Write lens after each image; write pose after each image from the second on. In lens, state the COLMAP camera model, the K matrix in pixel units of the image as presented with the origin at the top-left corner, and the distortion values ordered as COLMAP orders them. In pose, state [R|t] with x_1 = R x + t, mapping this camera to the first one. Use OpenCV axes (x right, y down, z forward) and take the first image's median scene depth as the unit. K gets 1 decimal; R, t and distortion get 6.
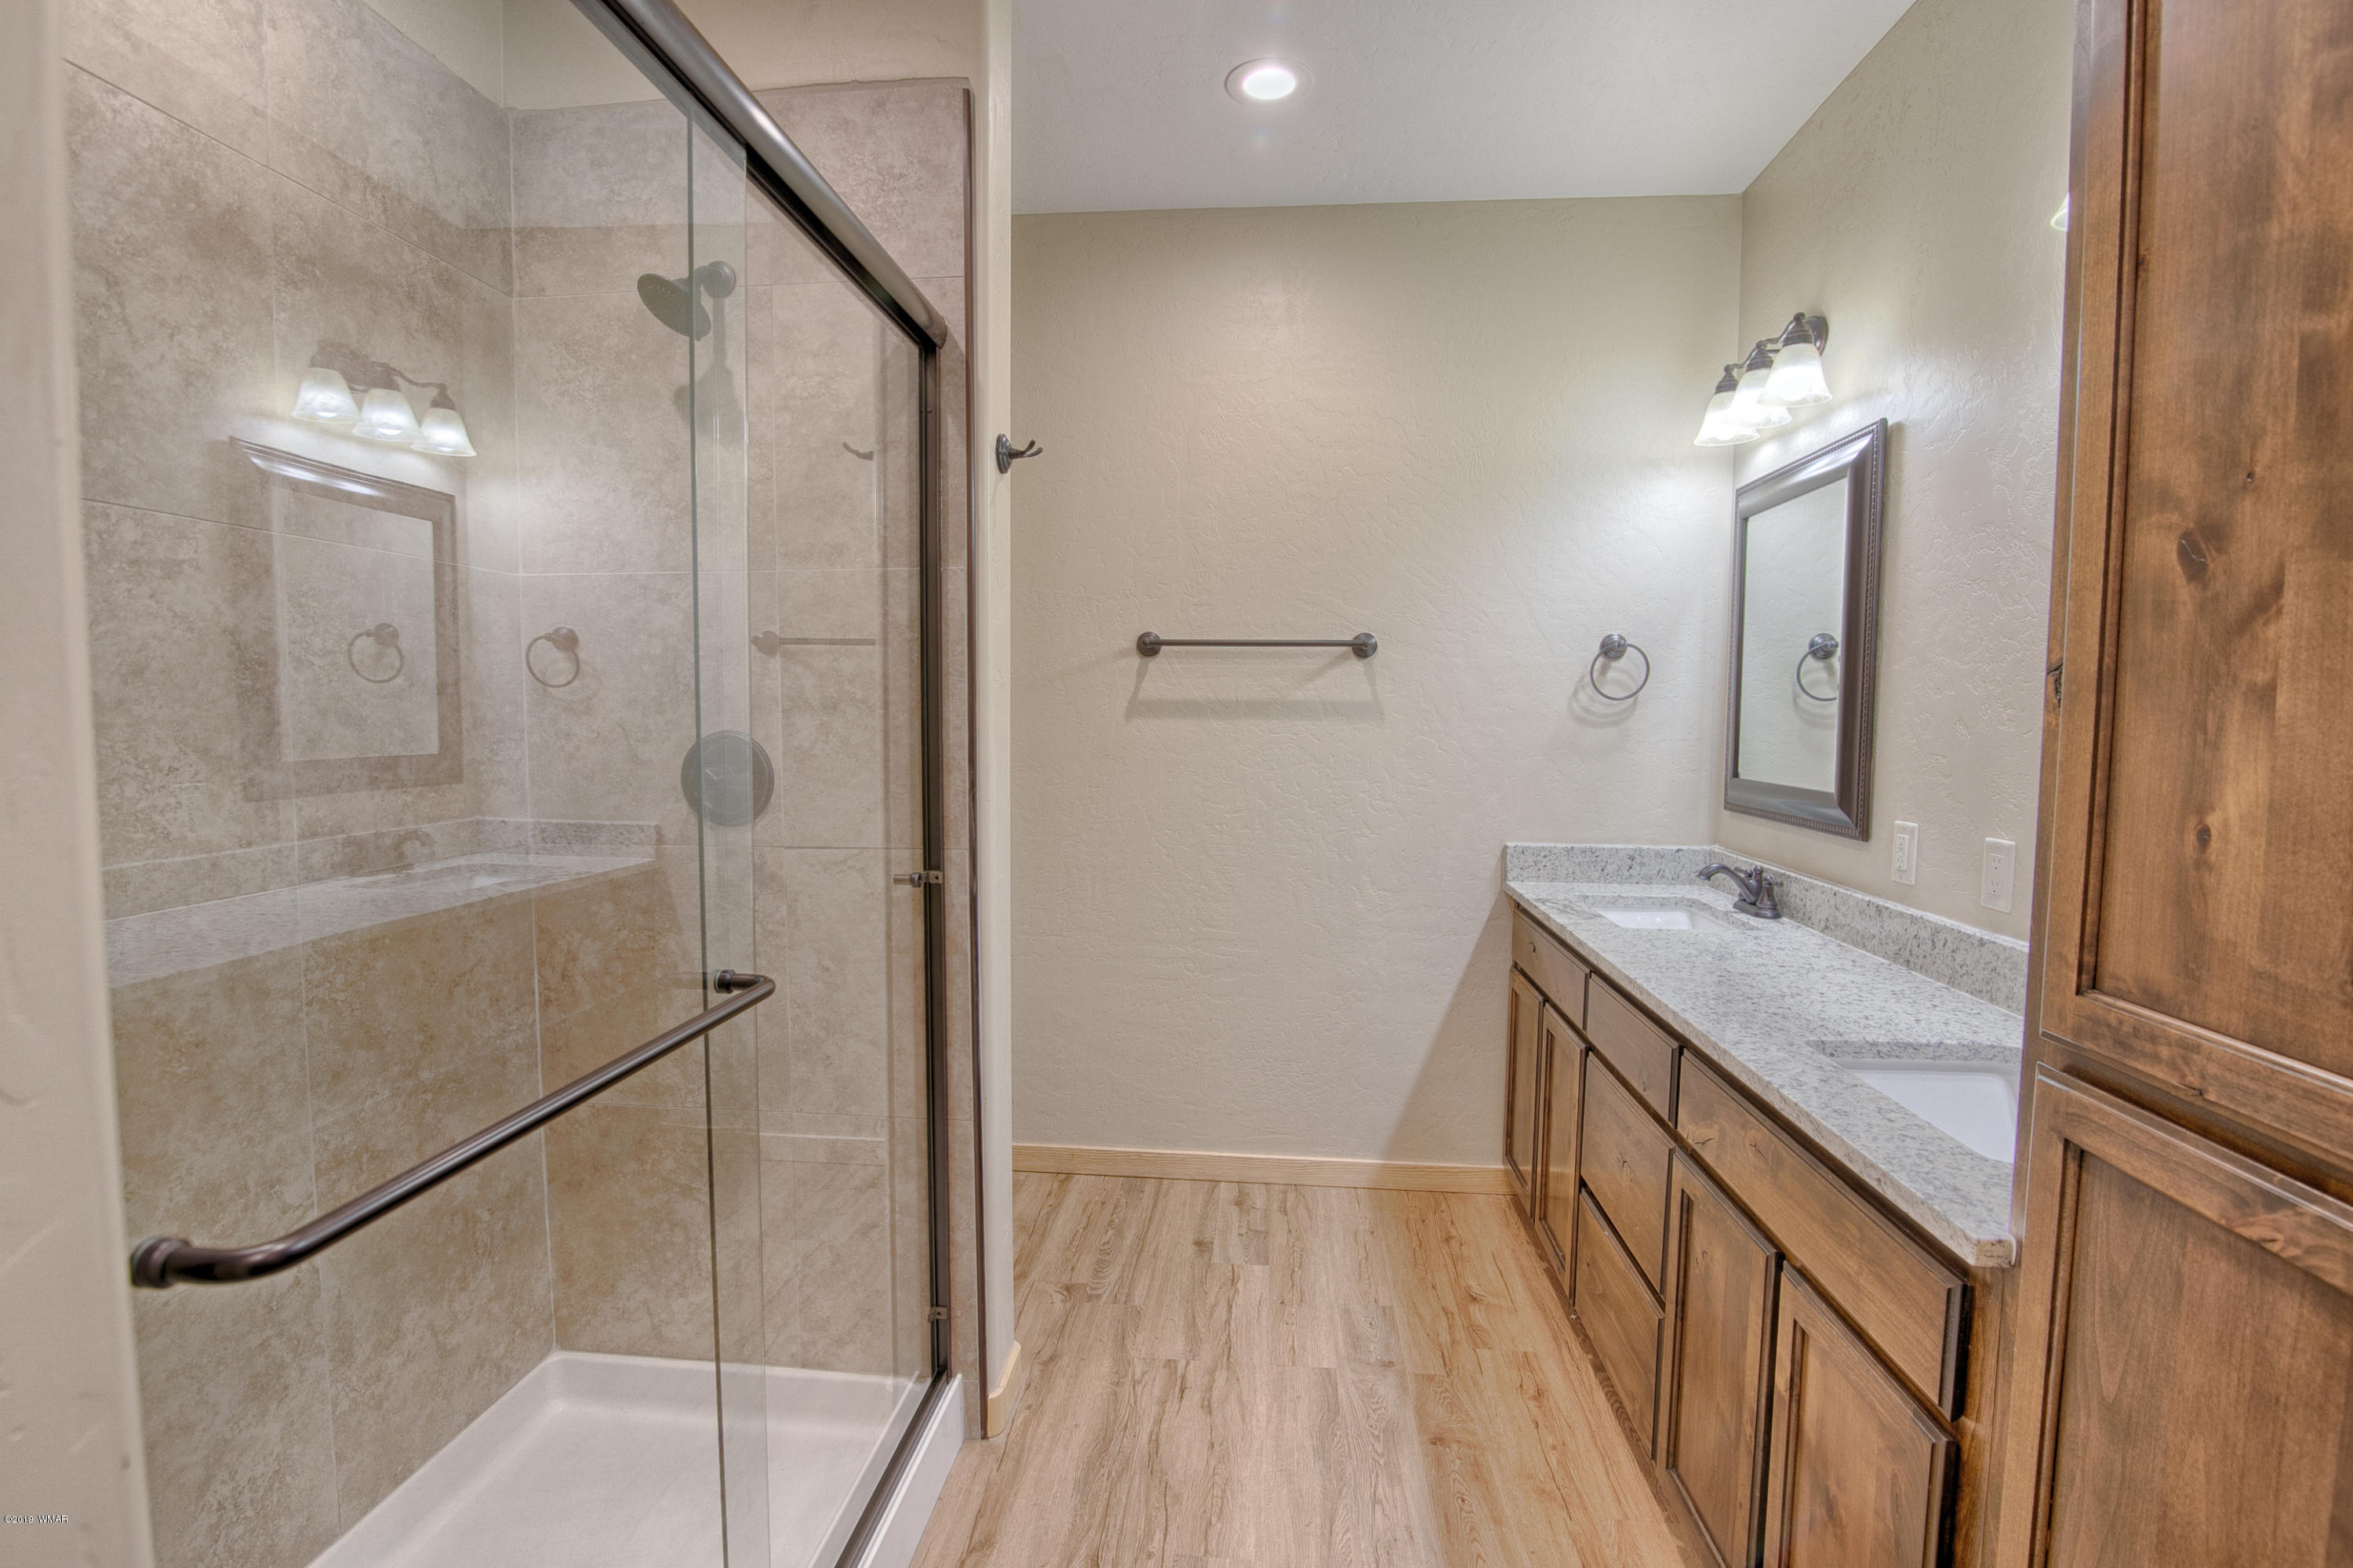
lens RADIAL K [[1078.4, 0, 1173.3], [0, 1078.4, 774.9], [0, 0, 1]] dist [-0.022228, 0.002155]
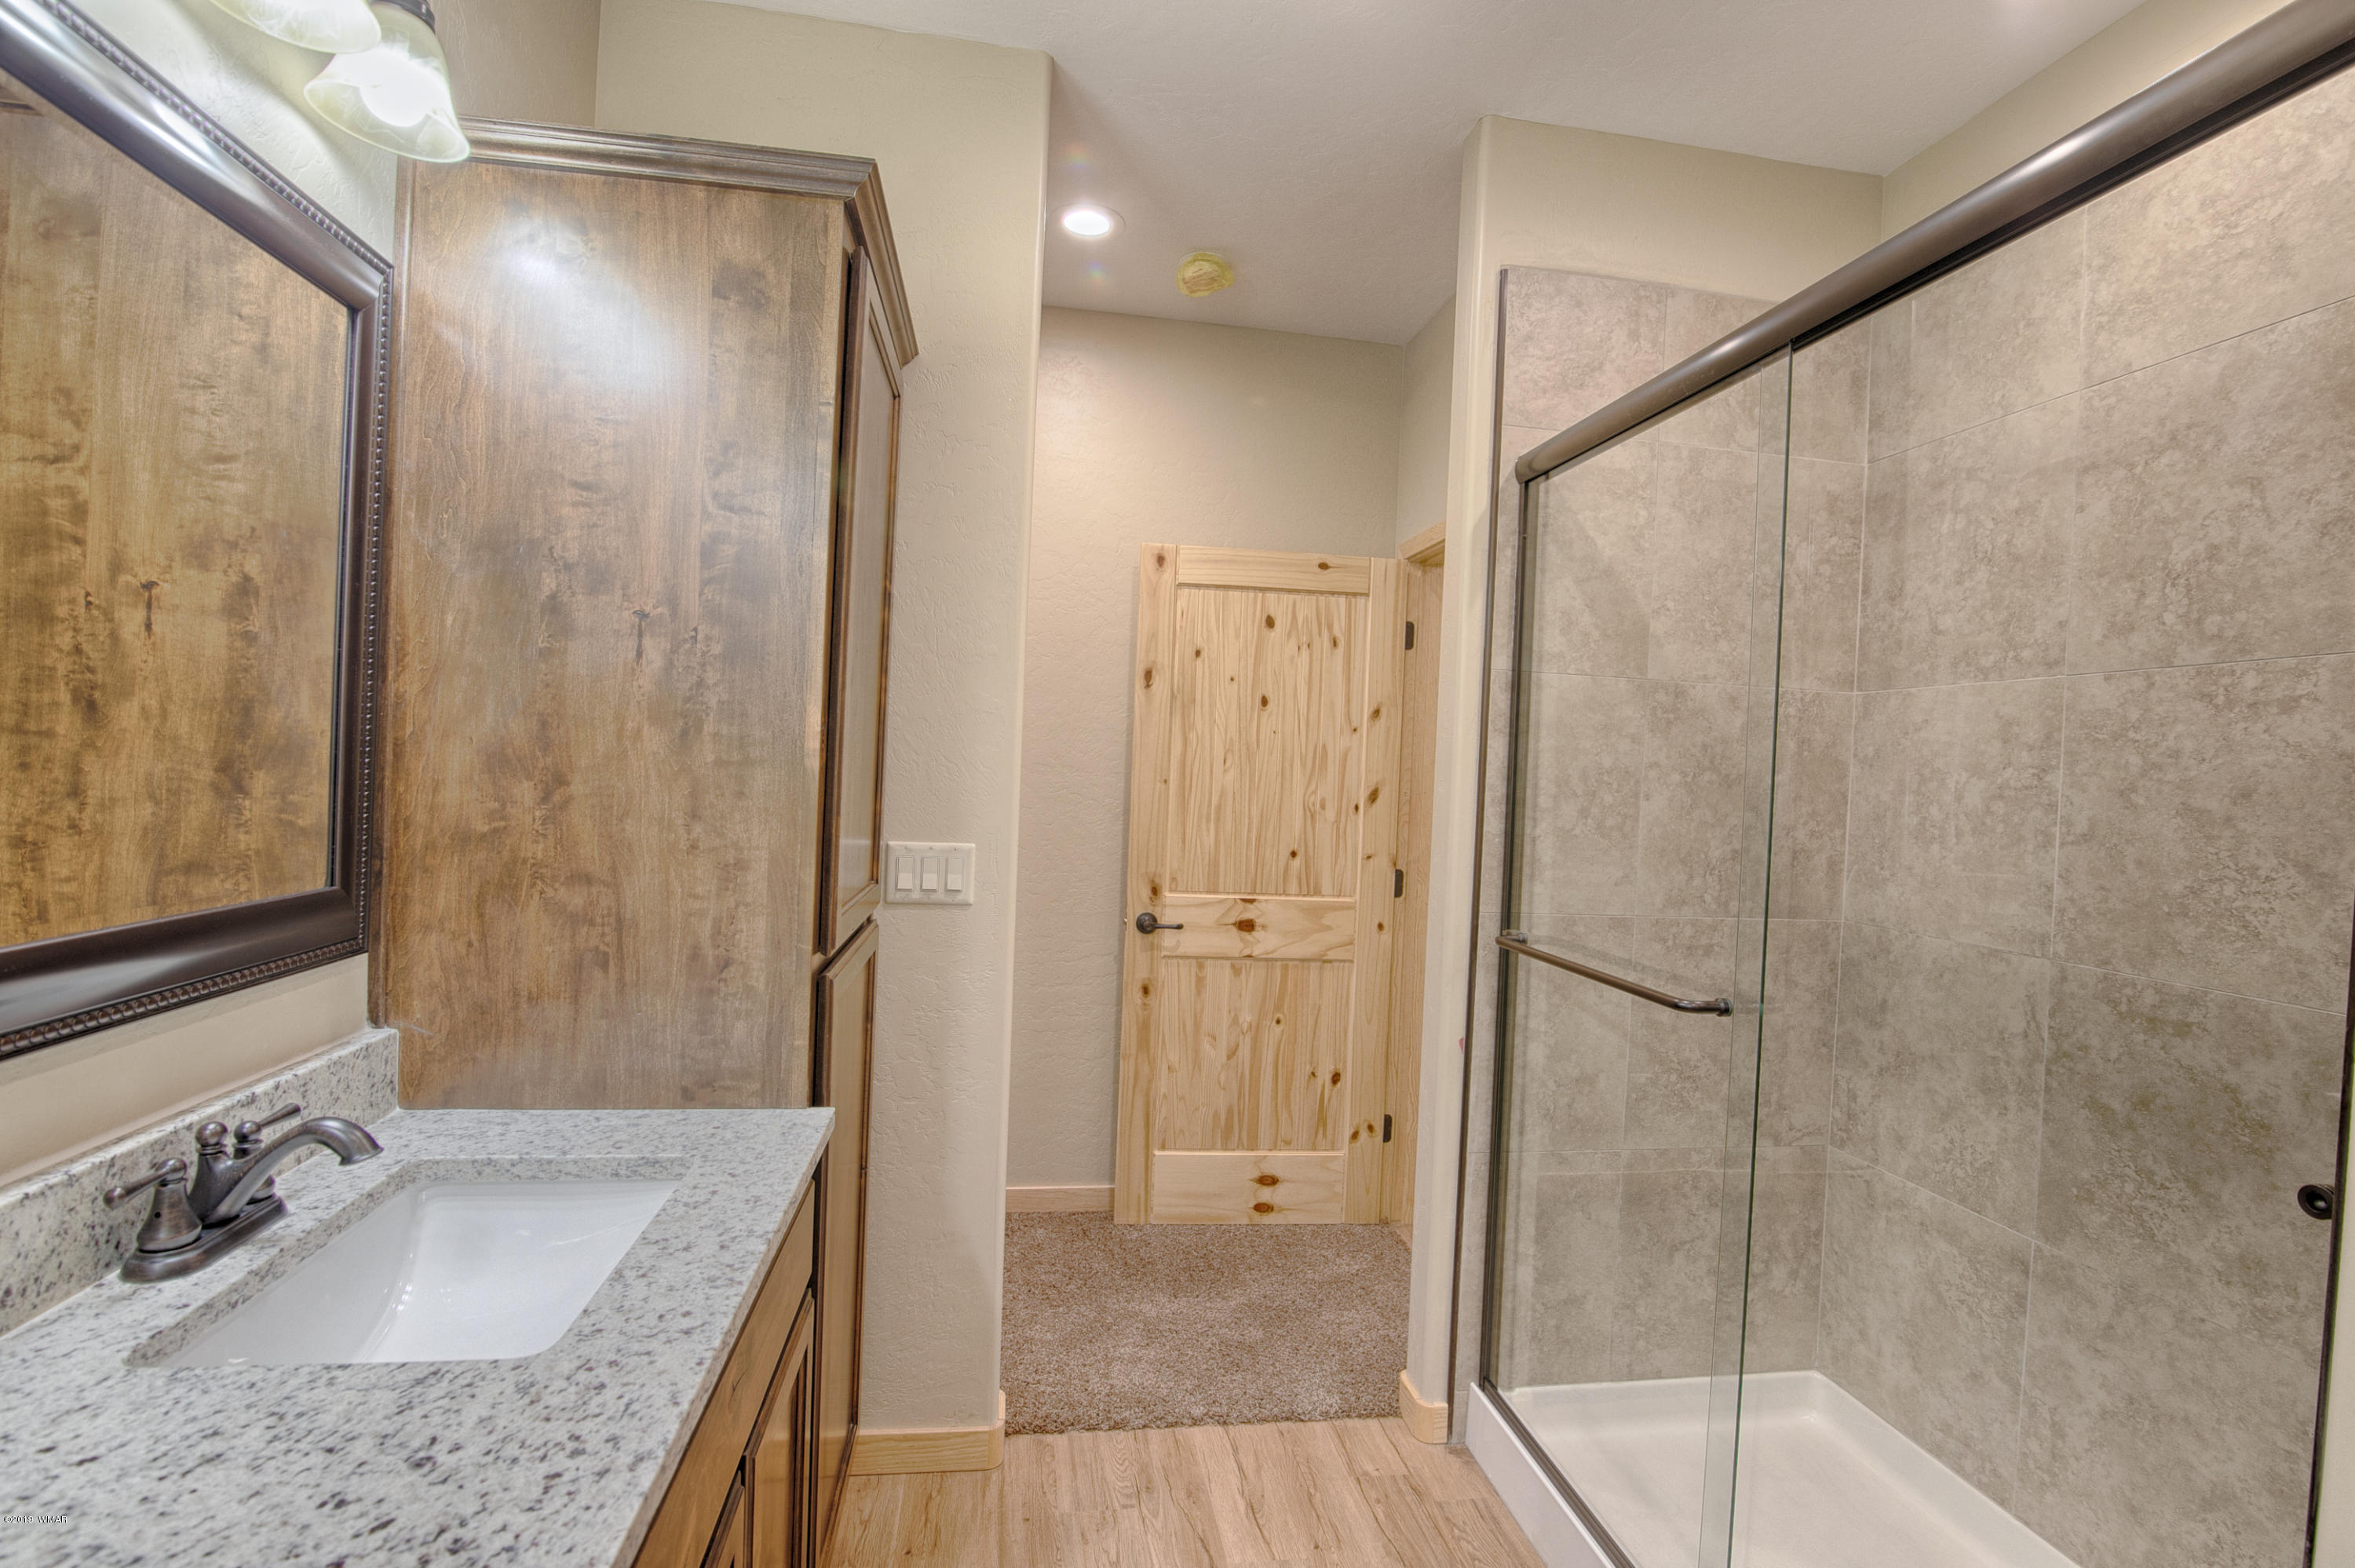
lens RADIAL K [[1079.1, 0, 1174.3], [0, 1079.1, 787.9], [0, 0, 1]] dist [-0.022228, 0.002155]
pose [[-0.966619, -0.048114, -0.251661, 0.506407], [-0.068670, 0.994925, 0.073543, -0.107815], [0.246846, 0.088369, -0.965017, 1.832653]]
